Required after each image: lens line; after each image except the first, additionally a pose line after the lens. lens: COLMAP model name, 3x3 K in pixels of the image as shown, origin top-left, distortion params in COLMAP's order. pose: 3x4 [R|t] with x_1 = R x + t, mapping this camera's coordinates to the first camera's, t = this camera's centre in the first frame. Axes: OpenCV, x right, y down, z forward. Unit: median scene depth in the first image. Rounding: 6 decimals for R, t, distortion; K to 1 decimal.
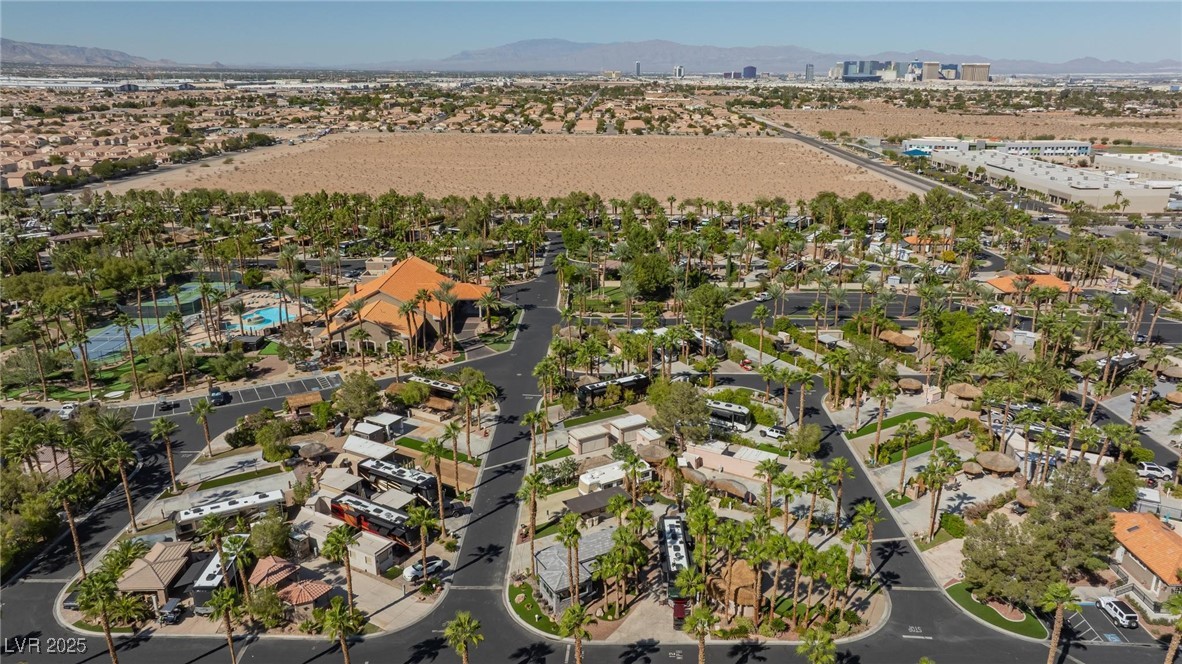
lens RADIAL K [[839.0, 0, 591.0], [0, 839.0, 332.0], [0, 0, 1]] dist [-0.014331, 0.003452]
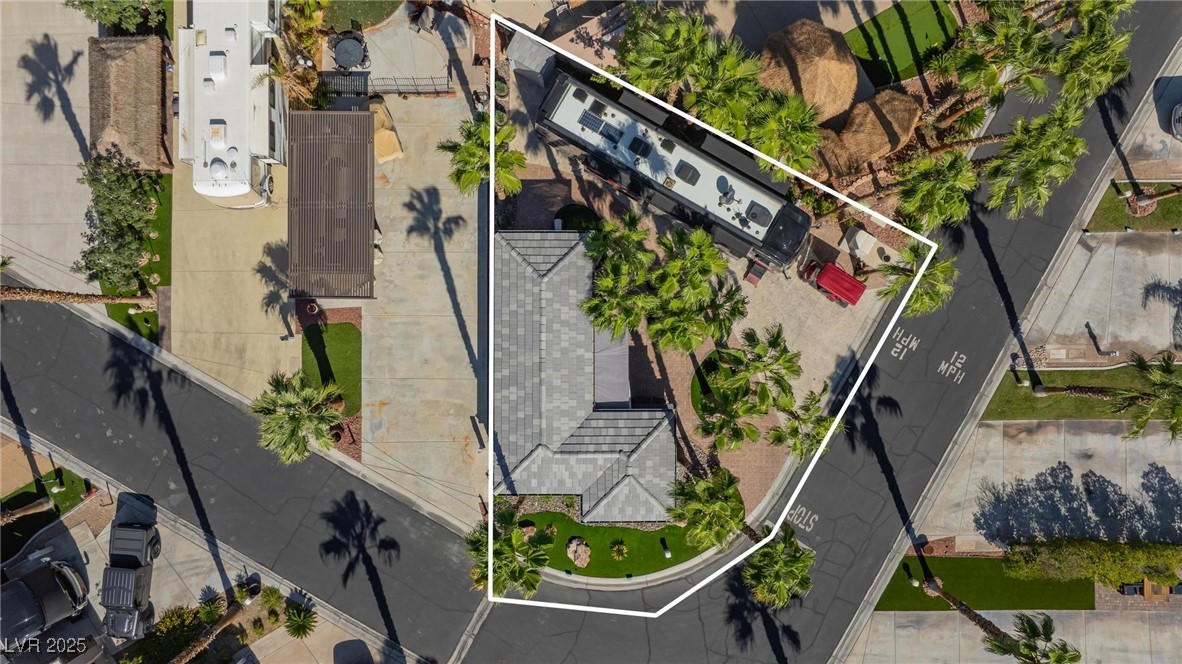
lens RADIAL K [[828.2, 0, 603.3], [0, 828.2, 337.2], [0, 0, 1]] dist [-0.017640, 0.002392]
pose [[0.488806, -0.872237, 0.016476, 0.010261], [0.254446, 0.160607, 0.953657, -0.090919], [-0.834461, -0.461961, 0.300443, 0.789510]]
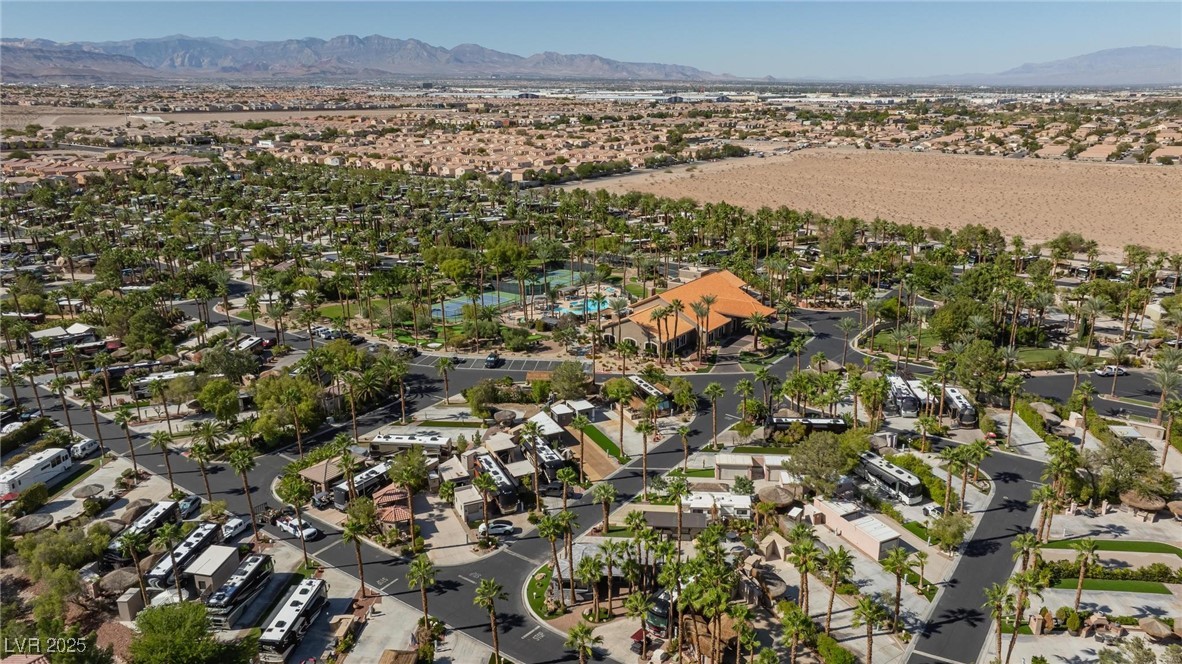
lens RADIAL K [[839.0, 0, 591.0], [0, 839.0, 332.0], [0, 0, 1]] dist [-0.014331, 0.003452]
pose [[0.817773, 0.161471, -0.552426, 0.459749], [-0.169493, 0.984838, 0.036956, -0.046260], [0.550018, 0.063411, 0.832742, 0.078804]]
